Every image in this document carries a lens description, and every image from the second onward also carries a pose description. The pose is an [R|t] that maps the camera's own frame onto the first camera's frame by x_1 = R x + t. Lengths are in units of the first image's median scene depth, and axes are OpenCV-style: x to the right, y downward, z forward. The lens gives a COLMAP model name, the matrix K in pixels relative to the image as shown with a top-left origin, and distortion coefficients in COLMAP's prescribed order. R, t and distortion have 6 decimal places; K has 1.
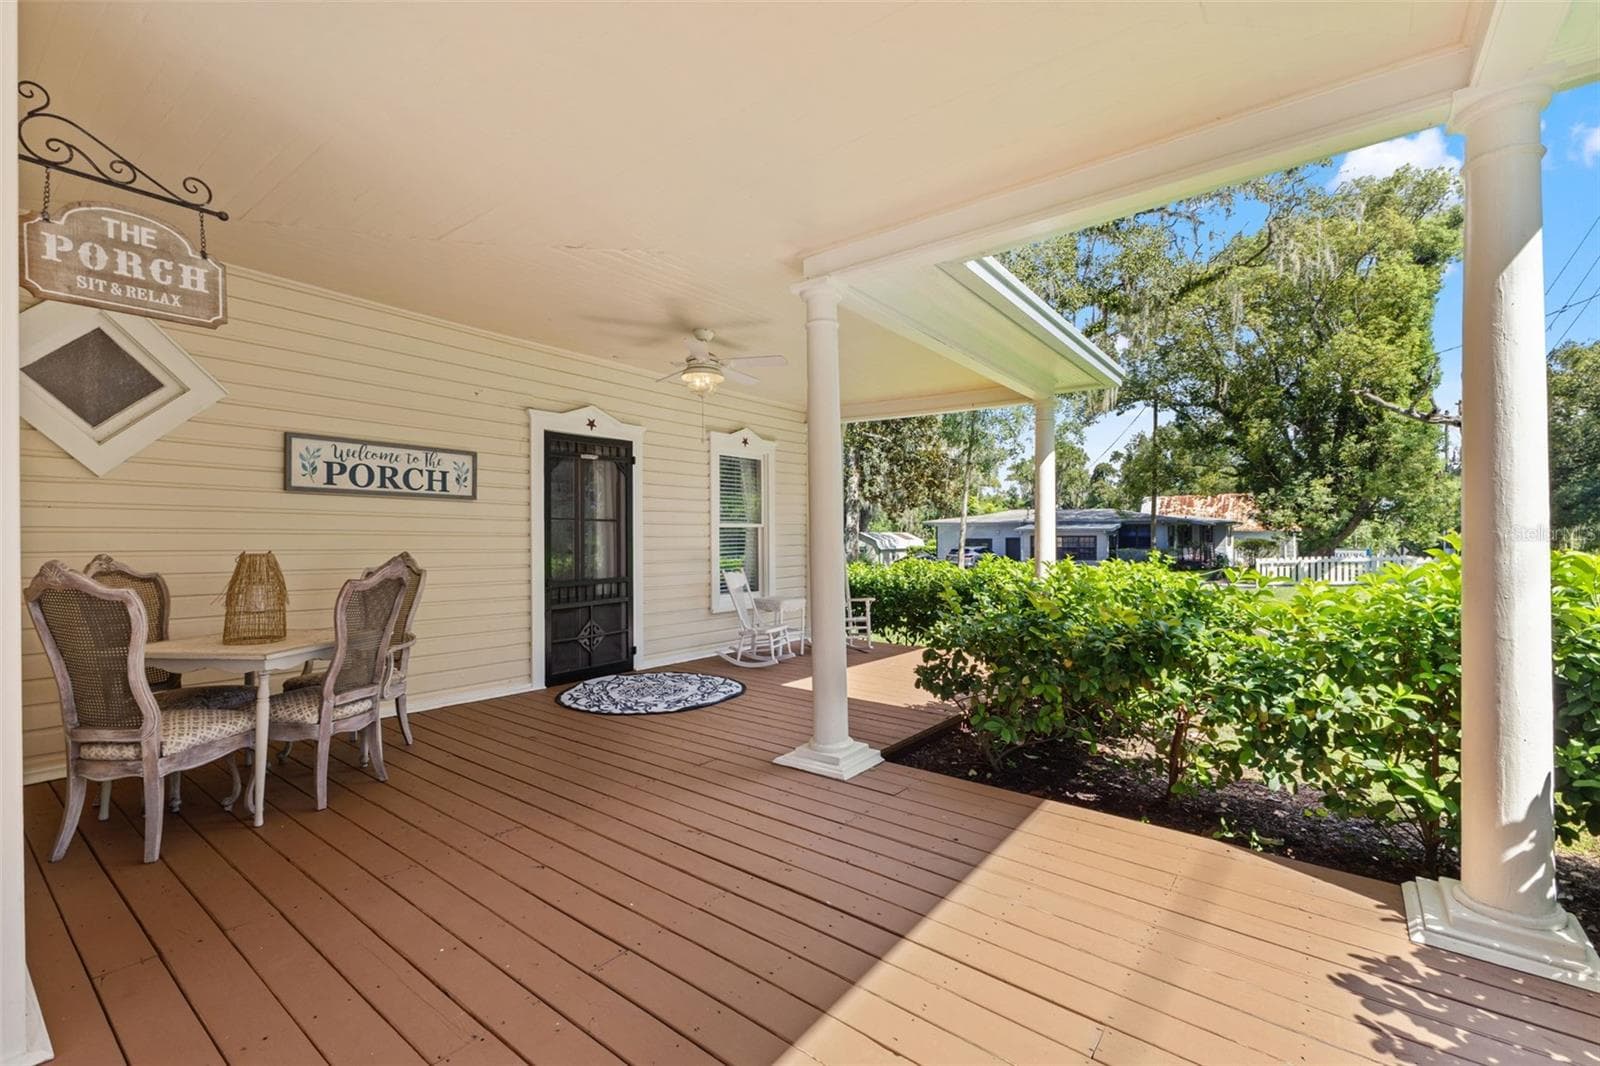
lens RADIAL K [[679.0, 0, 796.8], [0, 679.0, 533.1], [0, 0, 1]] dist [-0.003341, -0.000141]
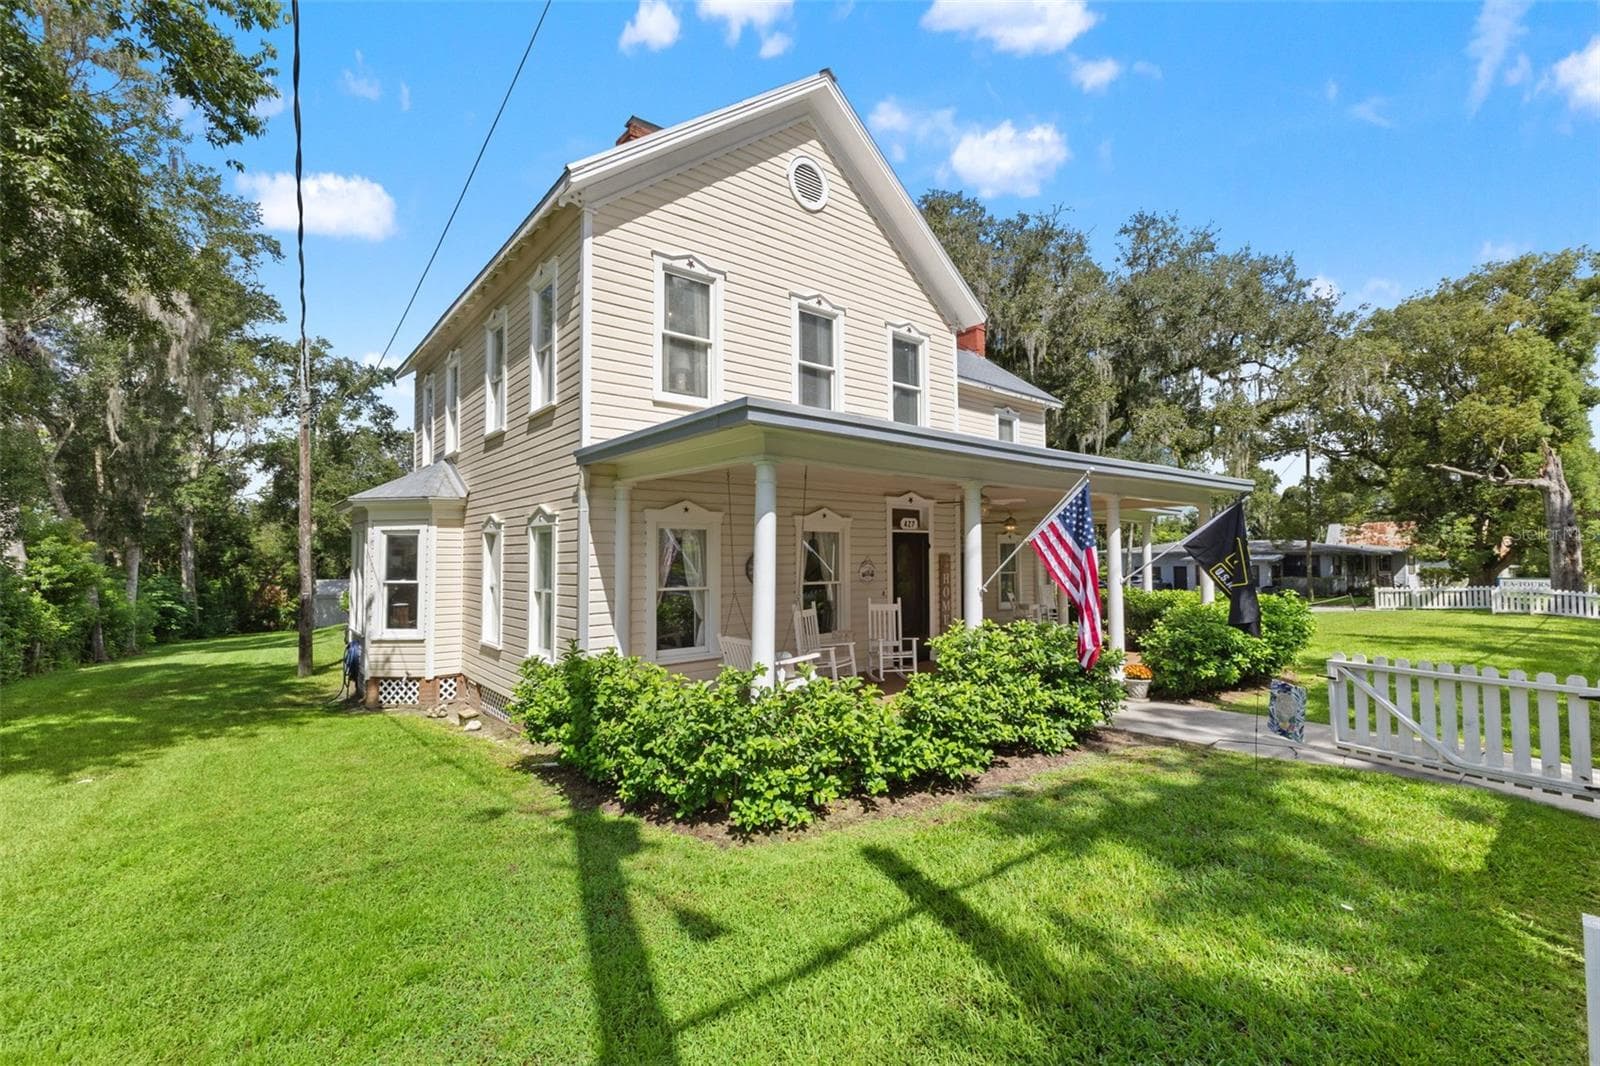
lens RADIAL K [[679.0, 0, 803.4], [0, 679.0, 534.0], [0, 0, 1]] dist [-0.003341, -0.000141]
pose [[0.974740, -0.007030, -0.223232, -0.052792], [0.000160, 0.999526, -0.030777, -0.016095], [0.223343, 0.029964, 0.974279, -0.314235]]
